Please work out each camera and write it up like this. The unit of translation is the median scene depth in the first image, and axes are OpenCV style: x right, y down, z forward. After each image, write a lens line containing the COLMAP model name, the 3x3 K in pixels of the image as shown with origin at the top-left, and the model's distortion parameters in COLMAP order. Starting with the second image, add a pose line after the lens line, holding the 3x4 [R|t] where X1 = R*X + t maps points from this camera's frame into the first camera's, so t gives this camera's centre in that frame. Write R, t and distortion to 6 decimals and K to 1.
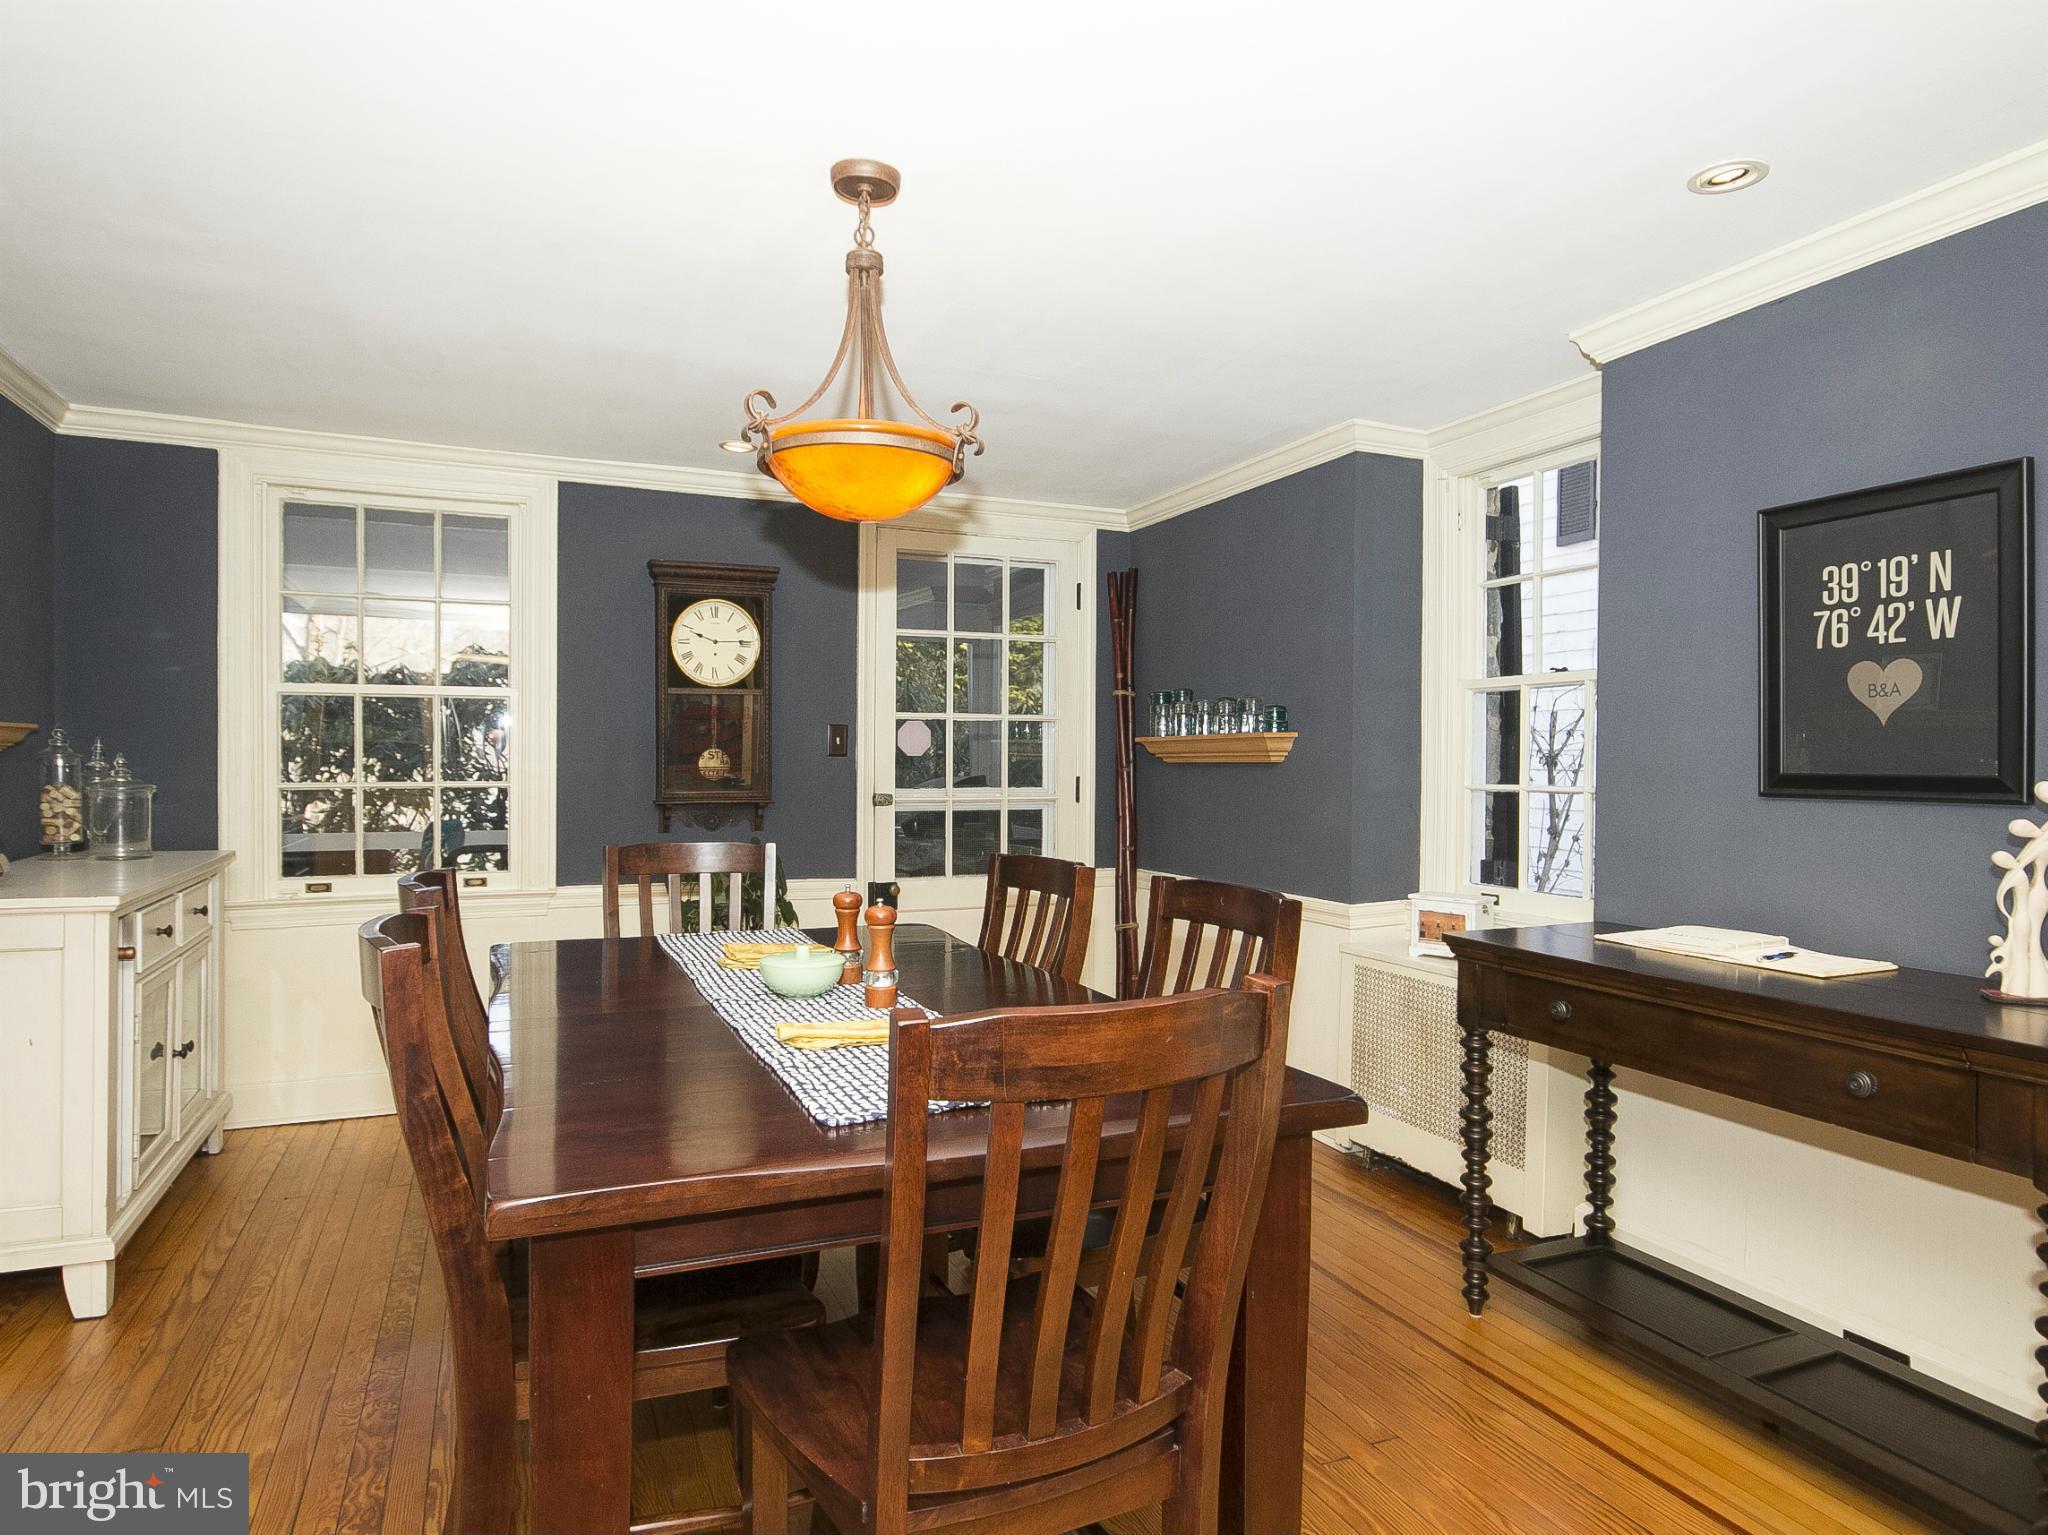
lens RADIAL K [[1199.1, 0, 1012.1], [0, 1199.1, 776.9], [0, 0, 1]] dist [-0.021680, 0.005530]
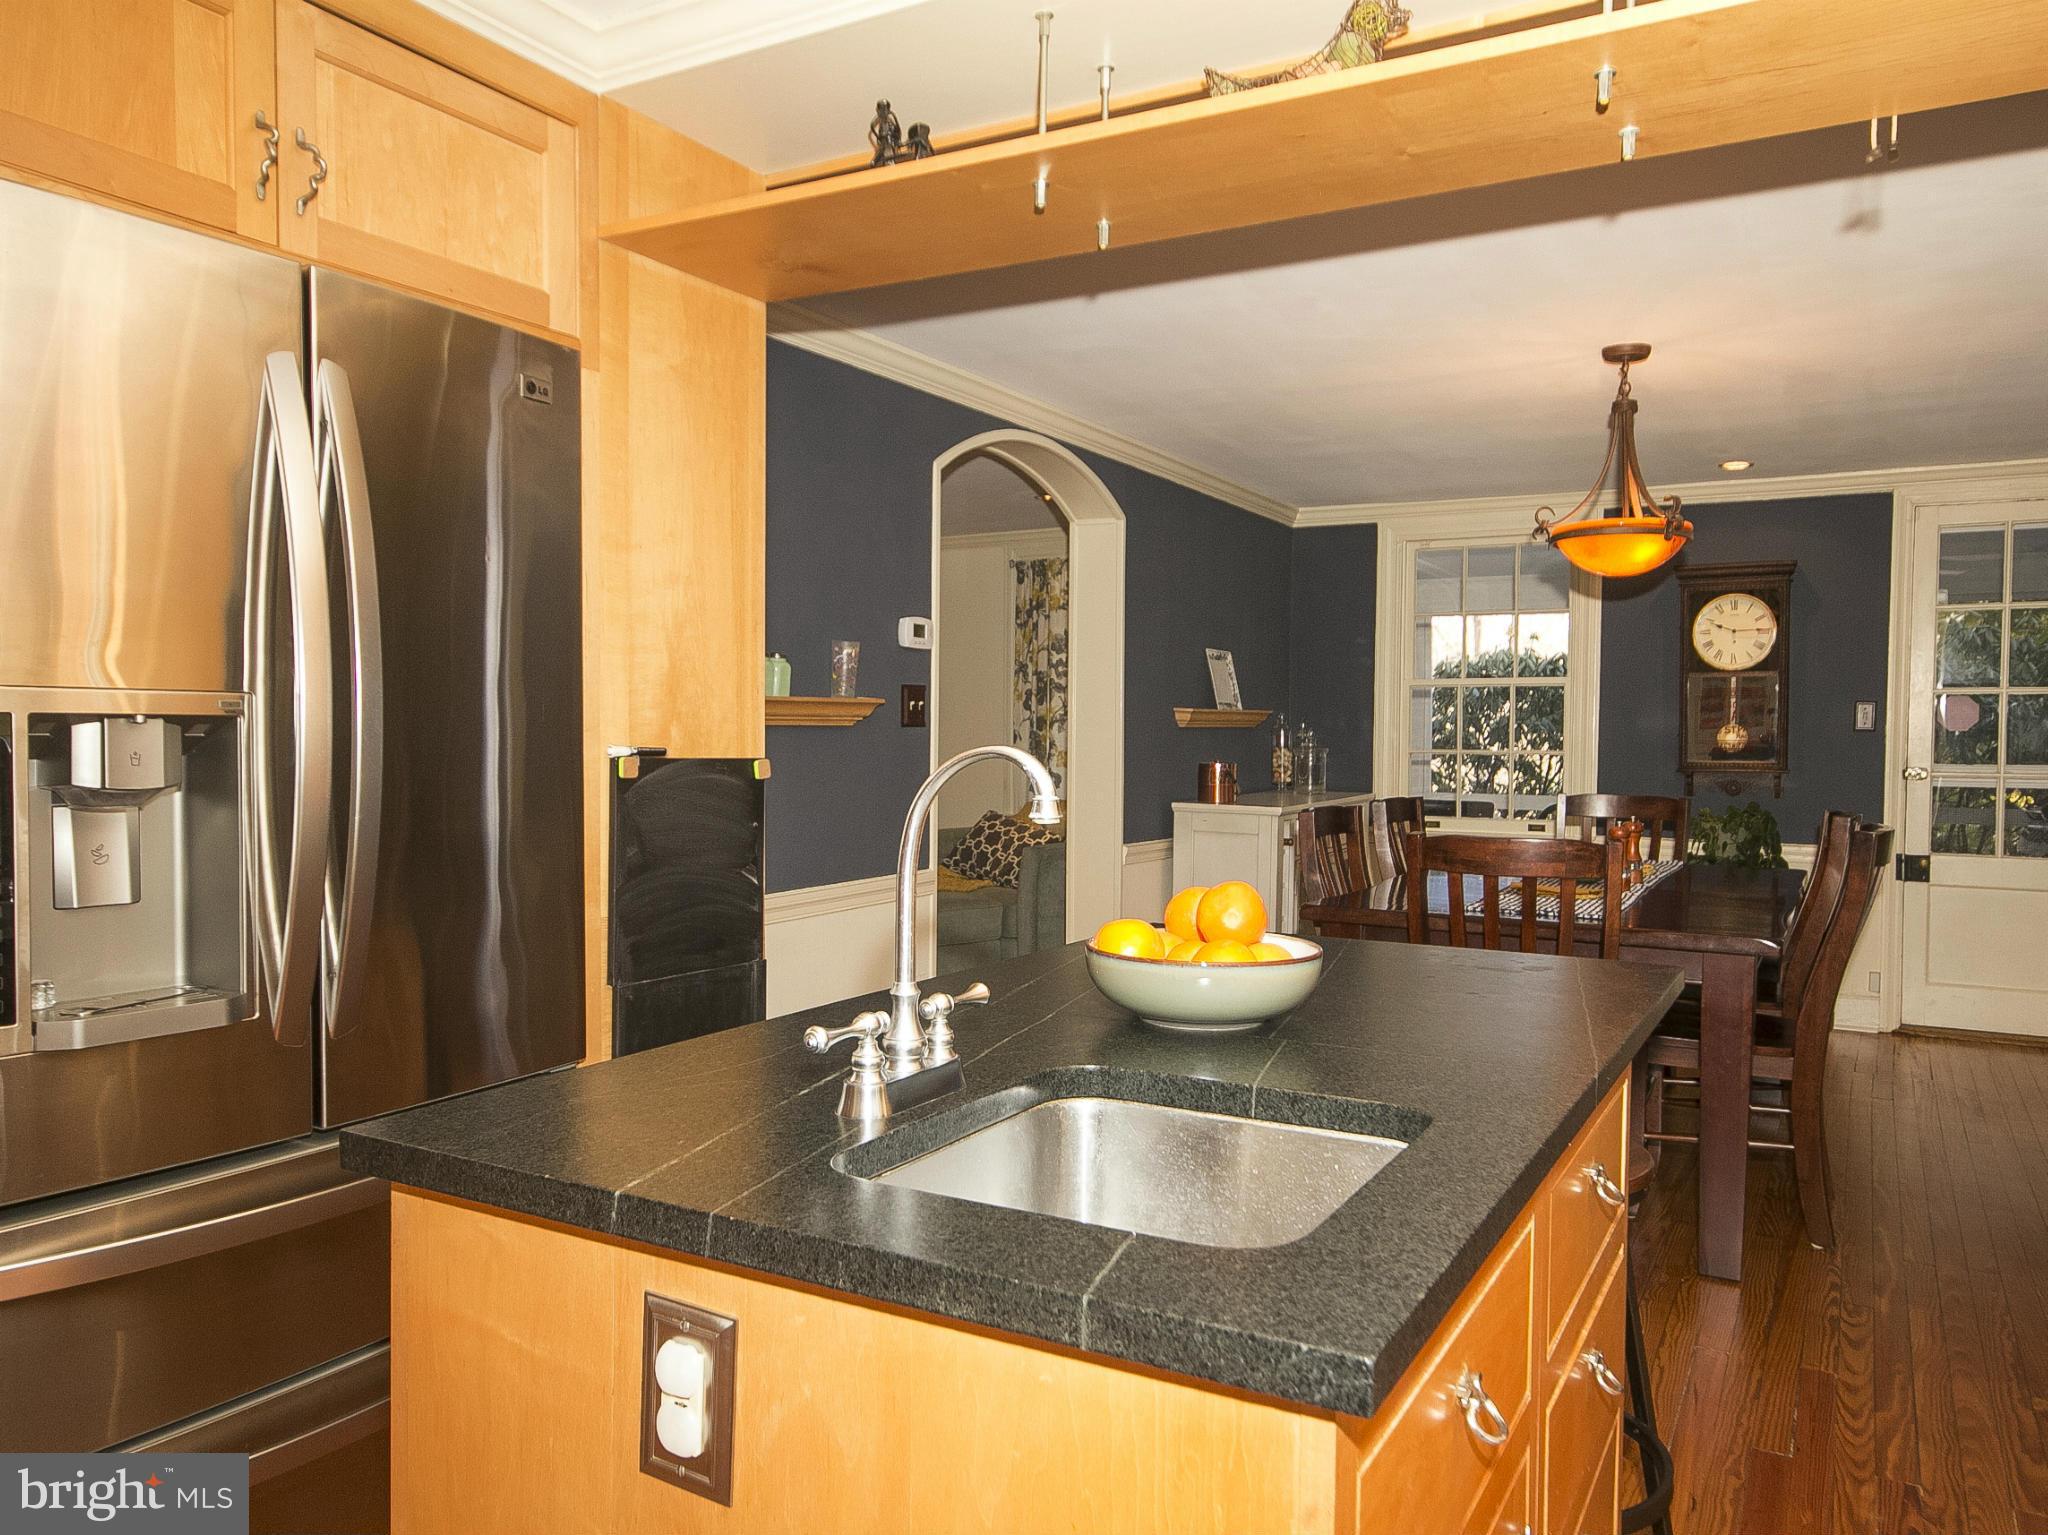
lens RADIAL K [[1516.9, 0, 1023.9], [0, 1516.9, 775.9], [0, 0, 1]] dist [0.005459, 0.006424]
pose [[0.584271, 0.024538, -0.811188, 0.539203], [-0.017528, 0.999691, 0.017616, 0.011734], [0.811370, 0.003926, 0.584520, -0.401531]]
